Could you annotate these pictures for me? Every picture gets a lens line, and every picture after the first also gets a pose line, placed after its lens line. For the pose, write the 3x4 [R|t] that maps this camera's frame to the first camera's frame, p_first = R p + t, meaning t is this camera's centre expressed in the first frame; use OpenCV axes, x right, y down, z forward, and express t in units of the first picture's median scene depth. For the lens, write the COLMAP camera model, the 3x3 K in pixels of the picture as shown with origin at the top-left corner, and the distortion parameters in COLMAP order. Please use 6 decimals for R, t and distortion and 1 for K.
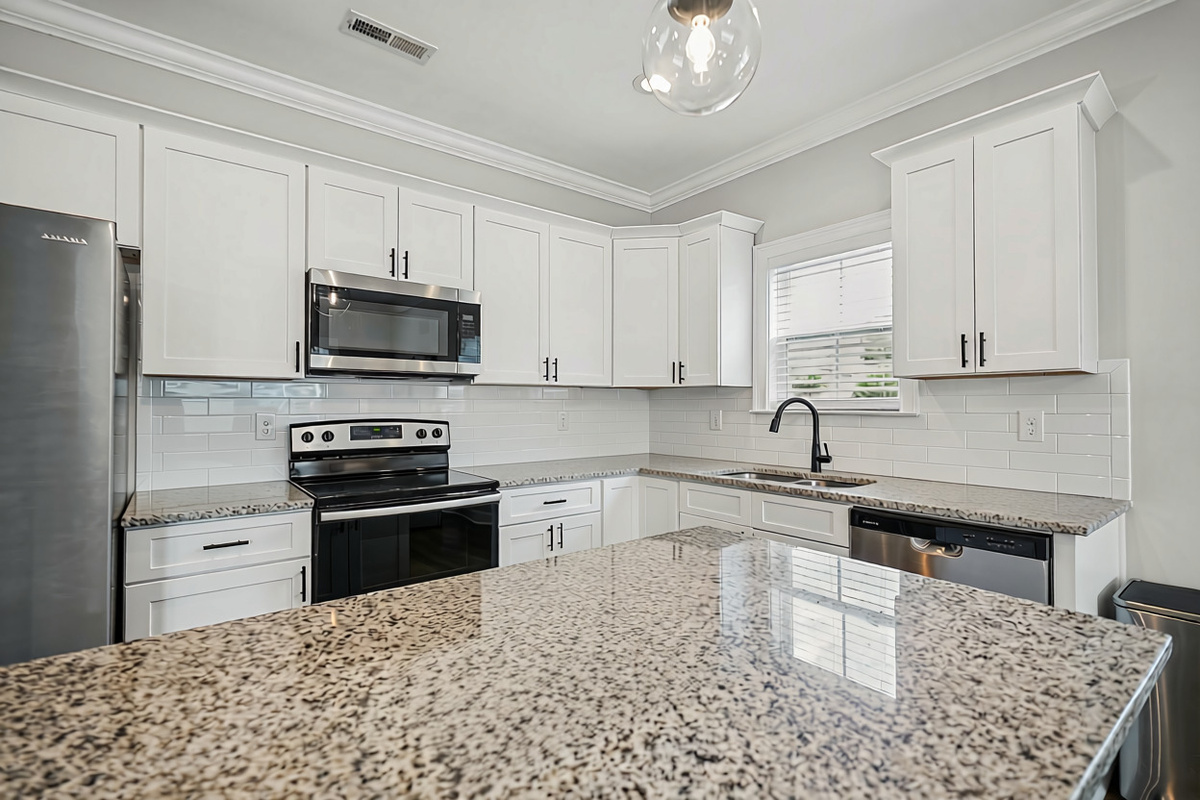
lens RADIAL K [[540.6, 0, 601.6], [0, 540.6, 397.2], [0, 0, 1]] dist [0.001447, 0.000245]
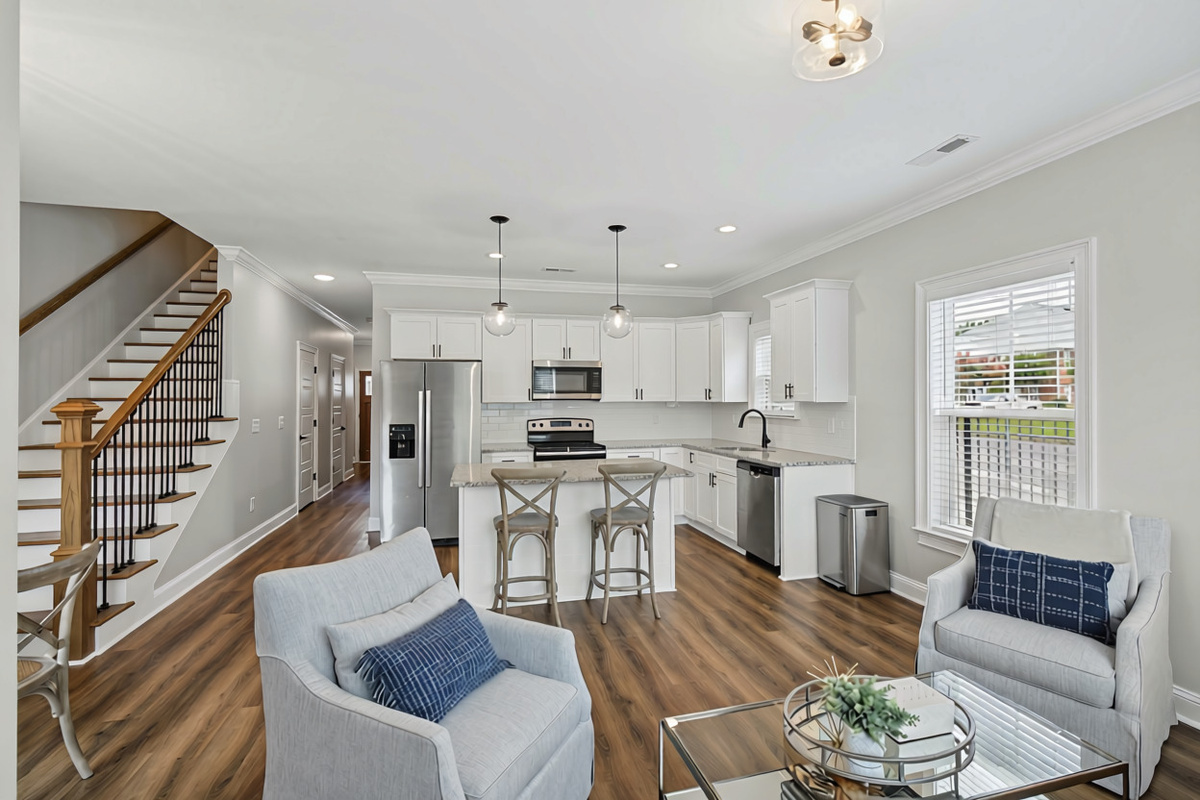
lens RADIAL K [[540.6, 0, 601.6], [0, 540.6, 397.2], [0, 0, 1]] dist [0.001447, 0.000245]
pose [[0.920018, -0.002317, -0.391870, 0.644915], [0.009111, 0.999839, 0.015478, -0.081386], [0.391771, -0.017811, 0.919890, -1.045278]]
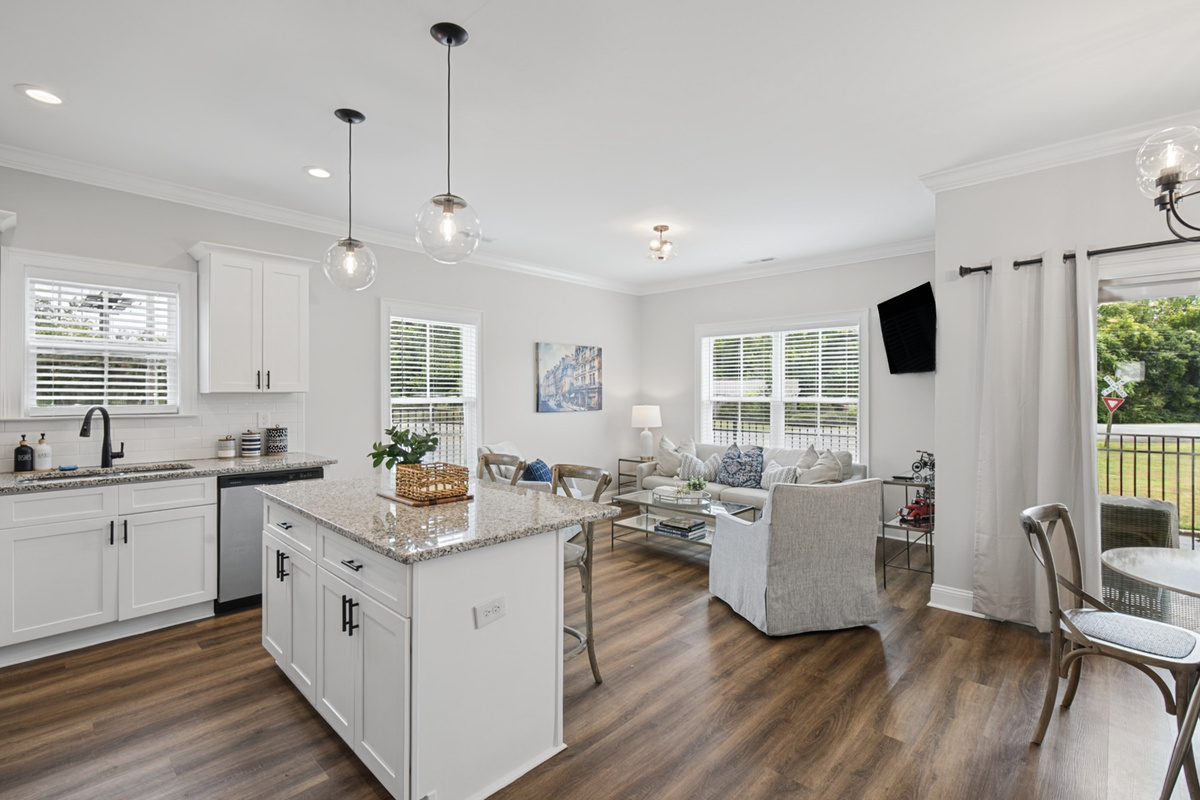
lens RADIAL K [[540.6, 0, 601.6], [0, 540.6, 397.2], [0, 0, 1]] dist [0.001447, 0.000245]
pose [[-0.141075, -0.001825, 0.989997, -0.979256], [-0.018640, 0.999826, -0.000813, -0.037196], [-0.989823, -0.018568, -0.141084, 0.094131]]
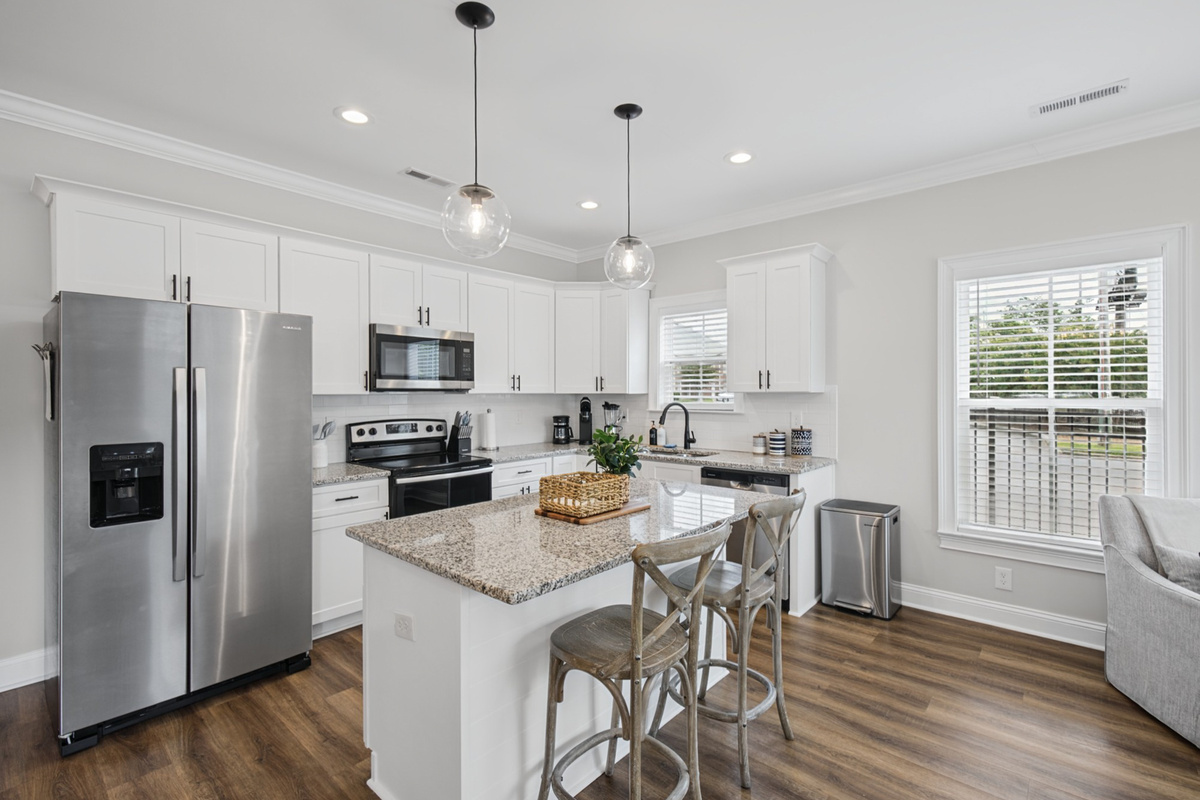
lens RADIAL K [[540.6, 0, 601.6], [0, 540.6, 397.2], [0, 0, 1]] dist [0.001447, 0.000245]
pose [[0.981803, -0.003309, 0.189871, -0.160165], [-0.002080, 0.999601, 0.028175, -0.060747], [-0.189889, -0.028058, 0.981405, -0.535276]]
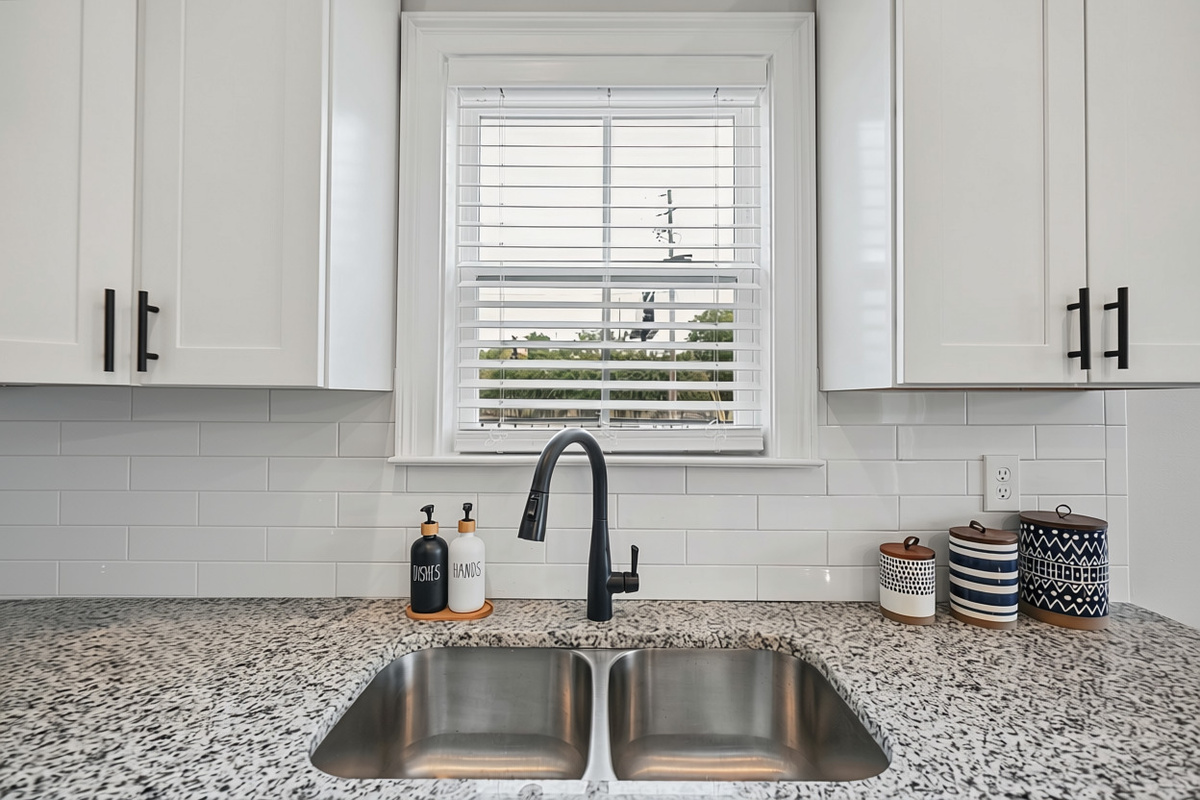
lens RADIAL K [[540.6, 0, 601.6], [0, 540.6, 397.2], [0, 0, 1]] dist [0.001447, 0.000245]
pose [[0.623279, 0.010423, 0.781930, 0.094557], [-0.017786, 0.999841, 0.000850, -0.021528], [-0.781797, -0.014437, 0.623366, 0.789217]]
